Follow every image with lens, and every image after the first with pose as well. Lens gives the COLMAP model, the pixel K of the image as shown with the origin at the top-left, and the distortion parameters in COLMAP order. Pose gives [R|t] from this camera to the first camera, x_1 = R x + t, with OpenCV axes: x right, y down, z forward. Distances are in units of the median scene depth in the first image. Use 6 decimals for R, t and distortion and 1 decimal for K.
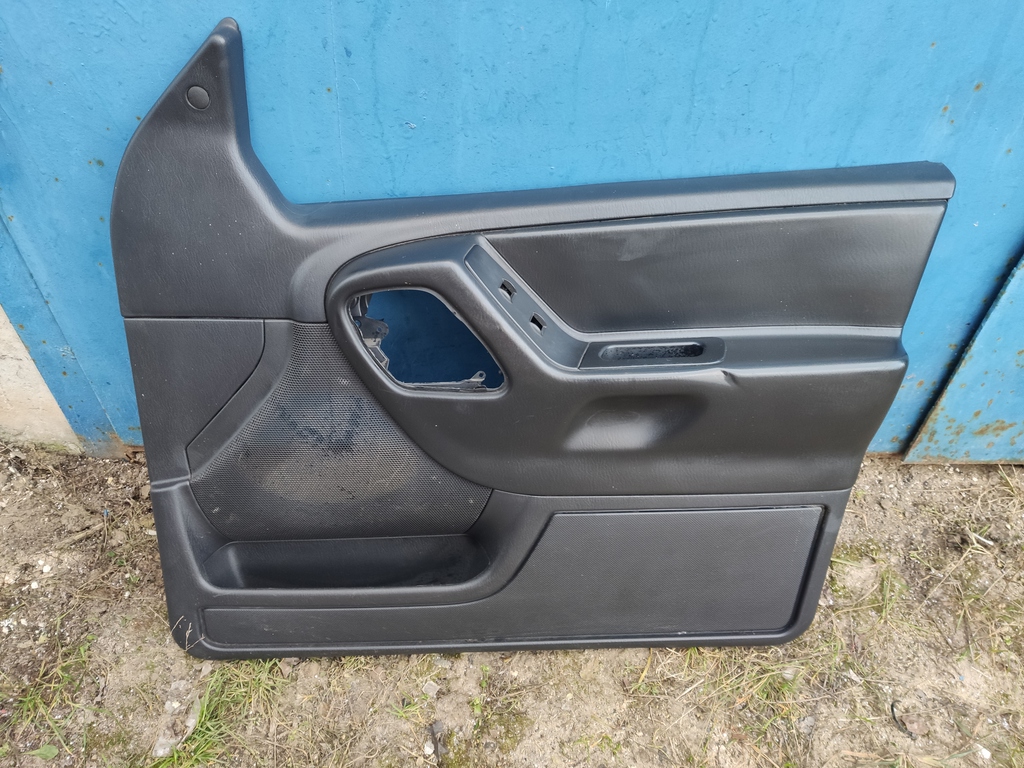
lens RADIAL K [[785.8, 0, 523.4], [0, 785.8, 387.7], [0, 0, 1]] dist [-0.008831, 0.009453]
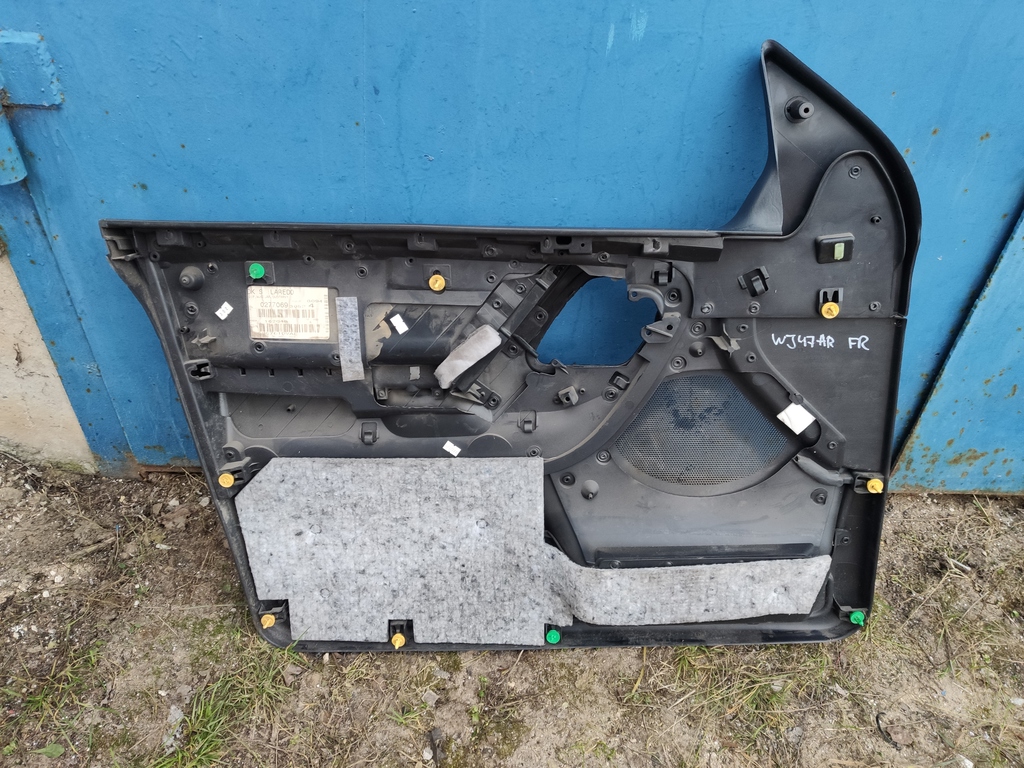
lens RADIAL K [[783.6, 0, 522.3], [0, 783.6, 389.2], [0, 0, 1]] dist [-0.001669, 0.000937]
pose [[0.999807, 0.015711, 0.011813, -0.016365], [-0.014513, 0.995330, -0.095436, 0.080423], [-0.013257, 0.095247, 0.995365, -0.062169]]
